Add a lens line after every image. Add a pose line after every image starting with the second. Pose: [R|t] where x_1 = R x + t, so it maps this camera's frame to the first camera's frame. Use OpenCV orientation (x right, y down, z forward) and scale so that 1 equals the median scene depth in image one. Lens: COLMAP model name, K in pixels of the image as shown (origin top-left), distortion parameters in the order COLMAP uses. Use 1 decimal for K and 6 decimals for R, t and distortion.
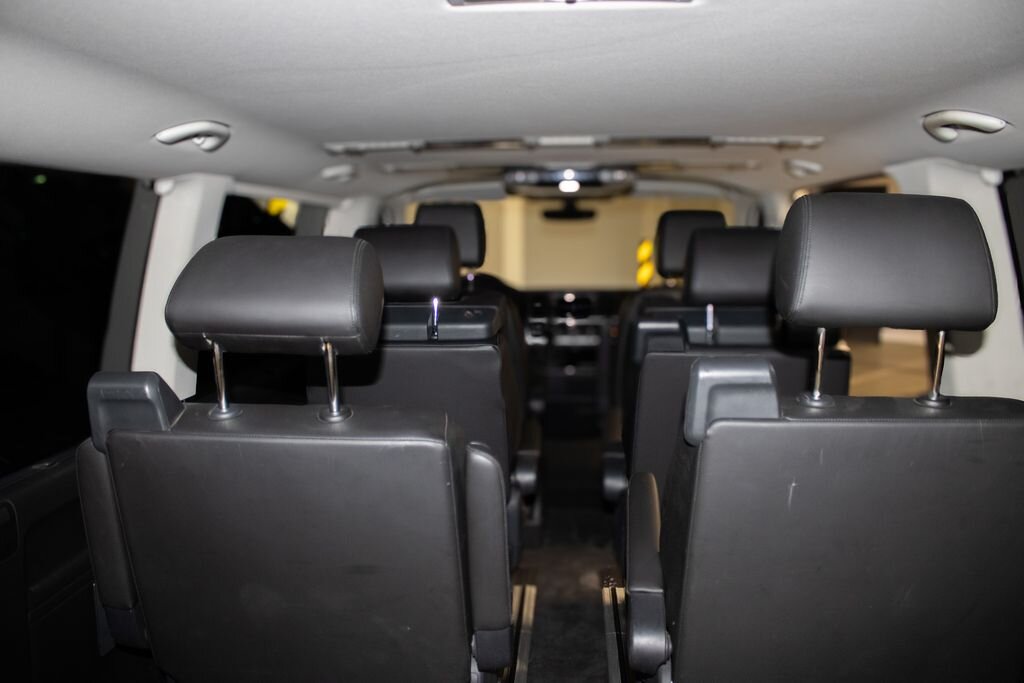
lens RADIAL K [[873.4, 0, 509.0], [0, 873.4, 340.3], [0, 0, 1]] dist [-0.135805, 0.054504]
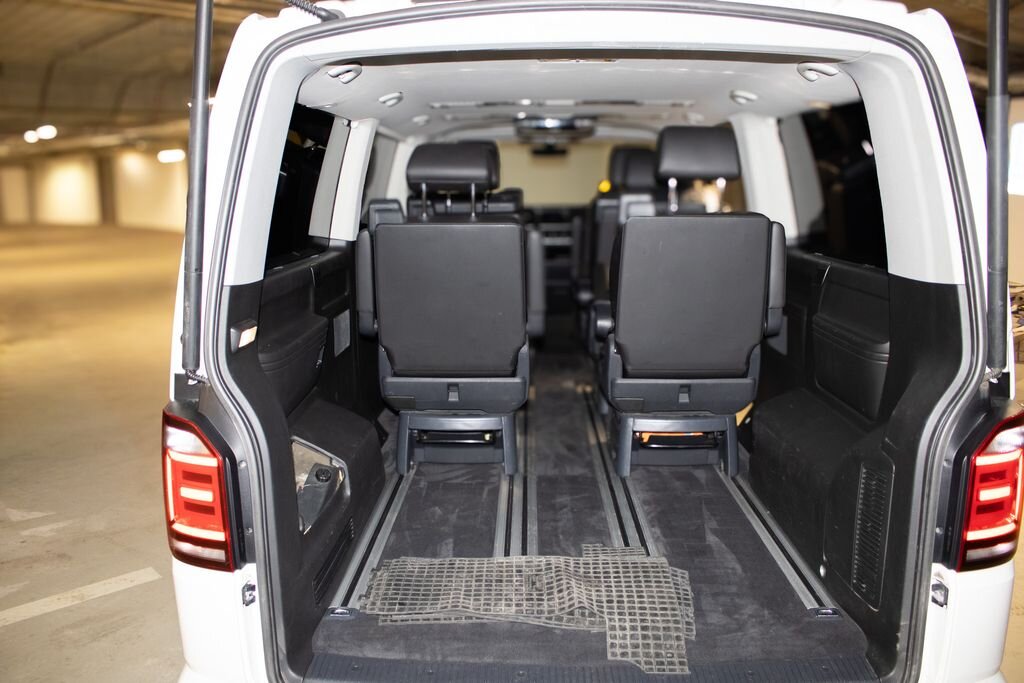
lens RADIAL K [[873.4, 0, 515.0], [0, 873.4, 344.2], [0, 0, 1]] dist [-0.135805, 0.054504]
pose [[0.998595, -0.009996, 0.052034, -0.130535], [0.007178, 0.998512, 0.054063, 0.188594], [-0.052497, -0.053614, 0.997181, -0.875959]]
